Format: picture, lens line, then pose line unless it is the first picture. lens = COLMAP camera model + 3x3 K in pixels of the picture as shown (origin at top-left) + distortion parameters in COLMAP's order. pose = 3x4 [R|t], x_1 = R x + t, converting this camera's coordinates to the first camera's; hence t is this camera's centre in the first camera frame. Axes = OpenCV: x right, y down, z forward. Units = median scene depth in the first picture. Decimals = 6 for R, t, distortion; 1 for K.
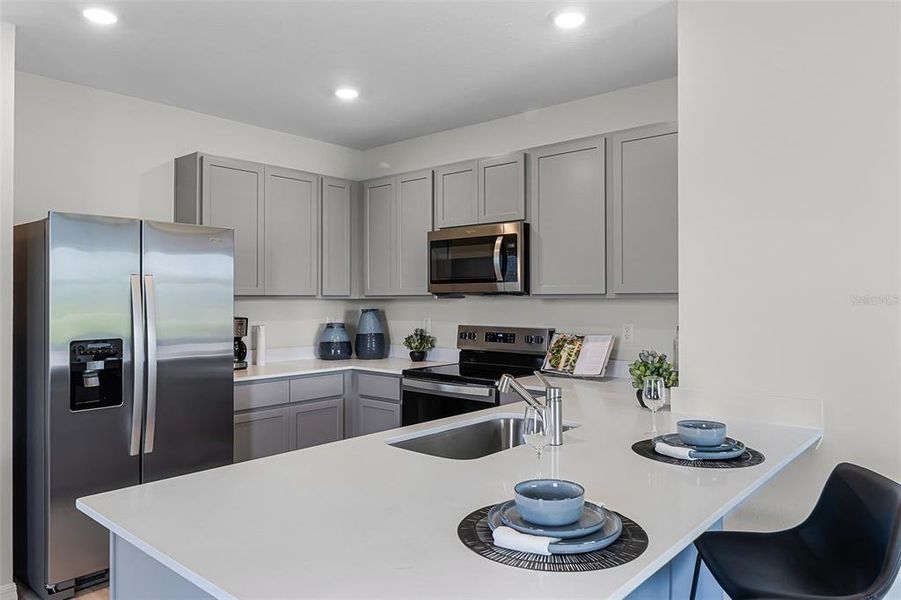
lens RADIAL K [[666.2, 0, 450.7], [0, 666.2, 280.9], [0, 0, 1]] dist [0.080945, 0.003782]
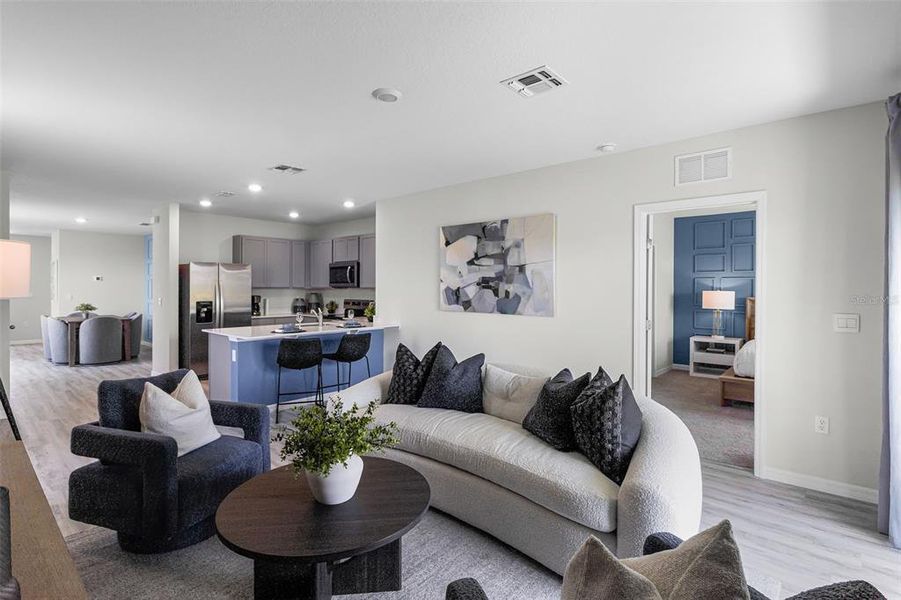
lens RADIAL K [[454.9, 0, 450.1], [0, 454.9, 293.4], [0, 0, 1]] dist [0.001055, -0.000167]
pose [[0.999966, 0.007483, 0.003506, 0.432928], [-0.007615, 0.999203, 0.039181, -0.029379], [-0.003210, -0.039207, 0.999226, -0.783413]]
